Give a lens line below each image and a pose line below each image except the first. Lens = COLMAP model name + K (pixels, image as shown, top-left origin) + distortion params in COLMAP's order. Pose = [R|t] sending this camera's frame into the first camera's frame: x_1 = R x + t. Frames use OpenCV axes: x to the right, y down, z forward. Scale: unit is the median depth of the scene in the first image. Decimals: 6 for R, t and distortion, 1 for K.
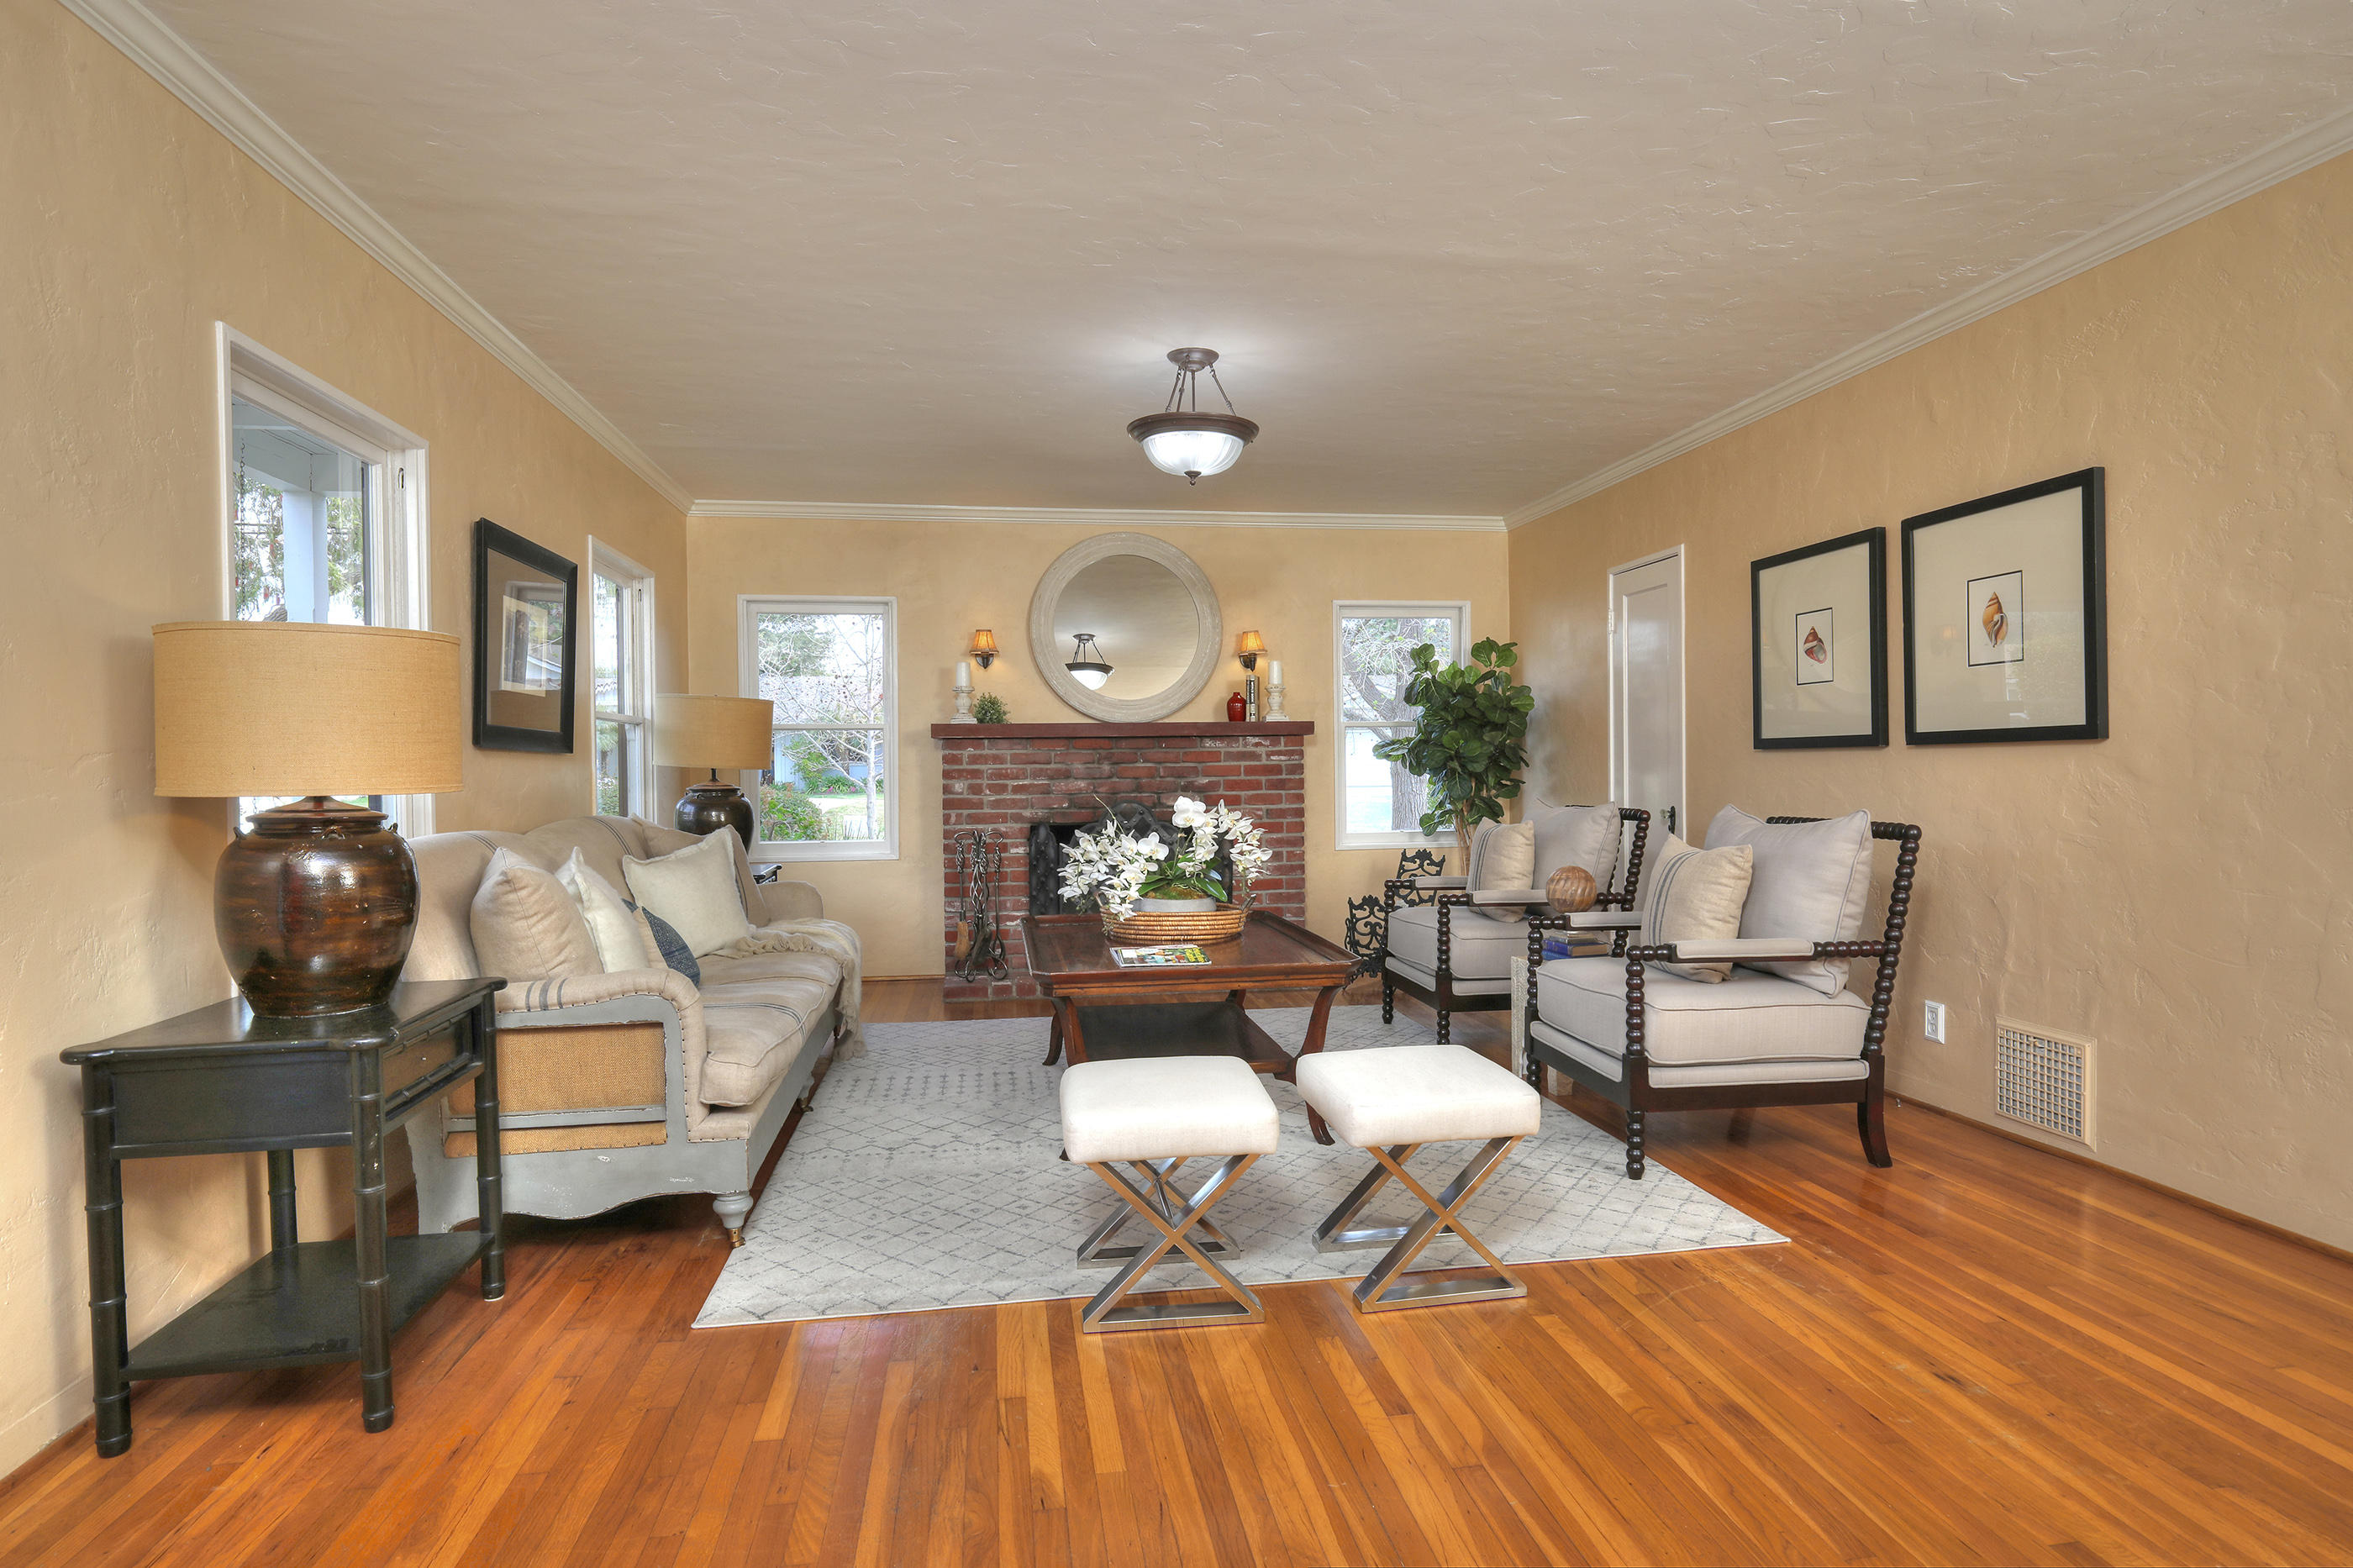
lens RADIAL K [[1294.4, 0, 1186.8], [0, 1294.4, 783.1], [0, 0, 1]] dist [-0.001075, 0.000040]
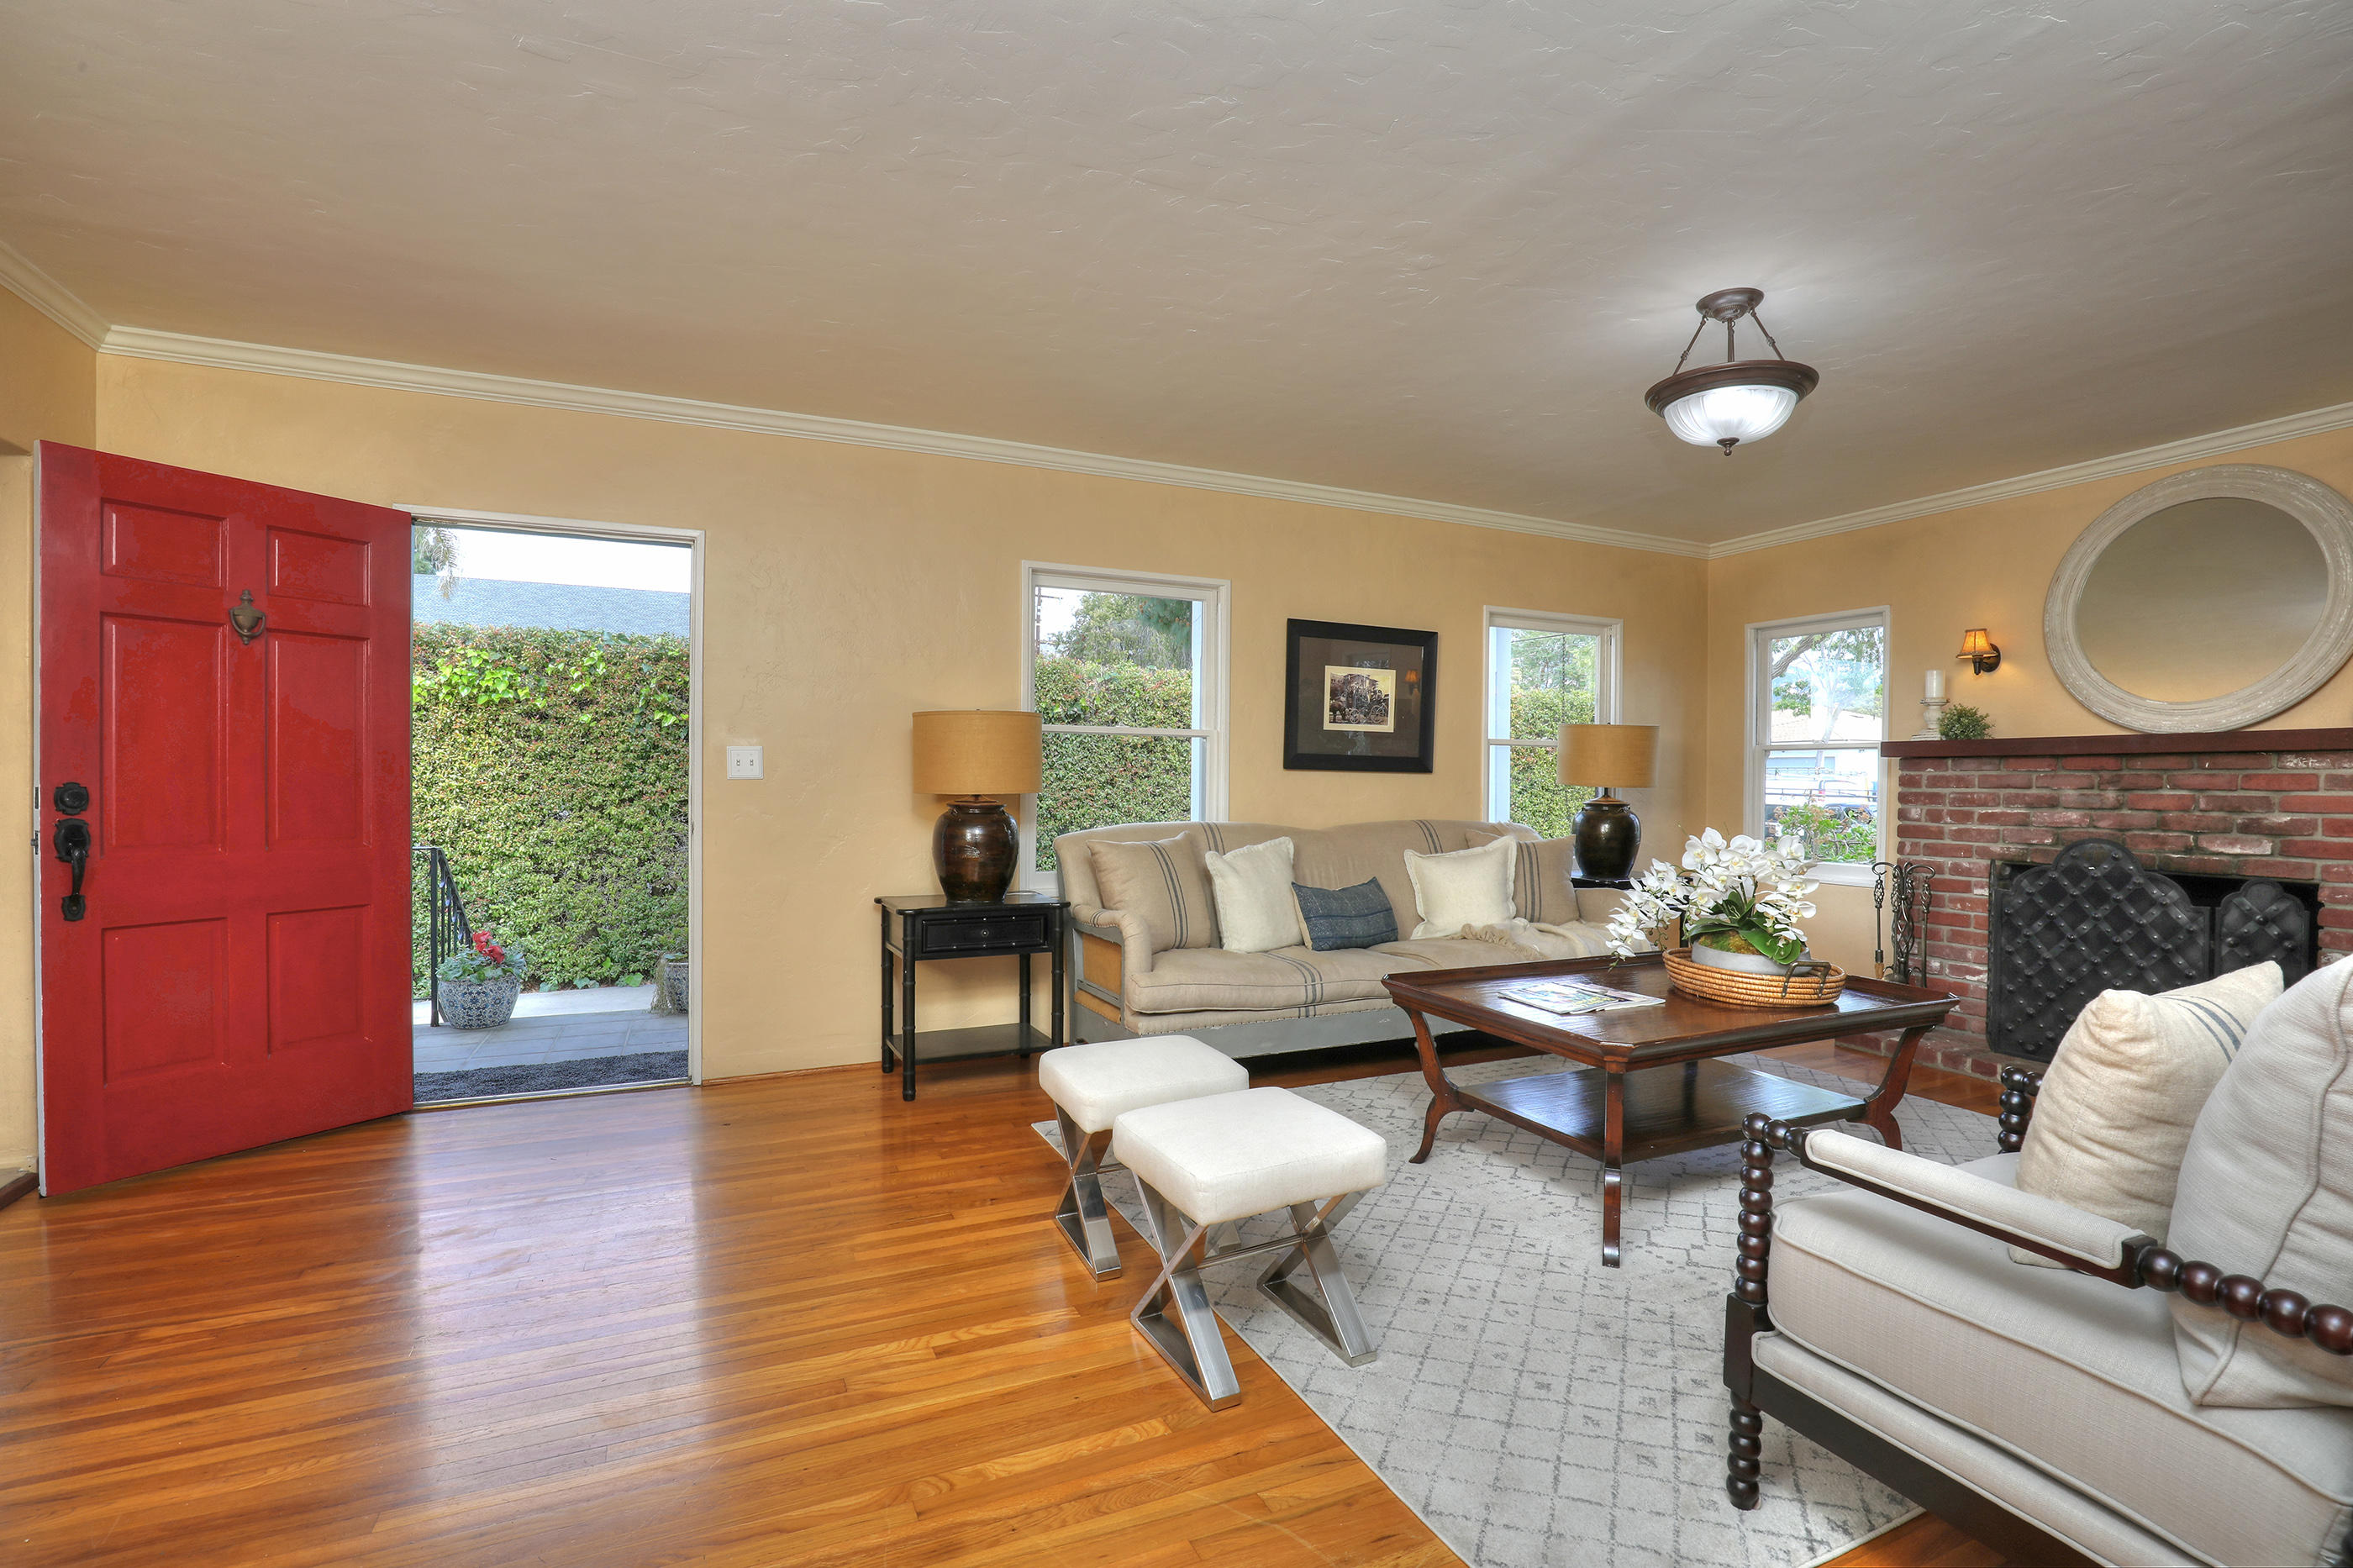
lens RADIAL K [[1077.9, 0, 1186.1], [0, 1077.9, 780.5], [0, 0, 1]] dist [-0.036681, 0.007816]
pose [[0.266031, 0.014429, -0.963856, 0.386402], [-0.025875, 0.999635, 0.007823, -0.011442], [0.963617, 0.022858, 0.266307, 0.325855]]
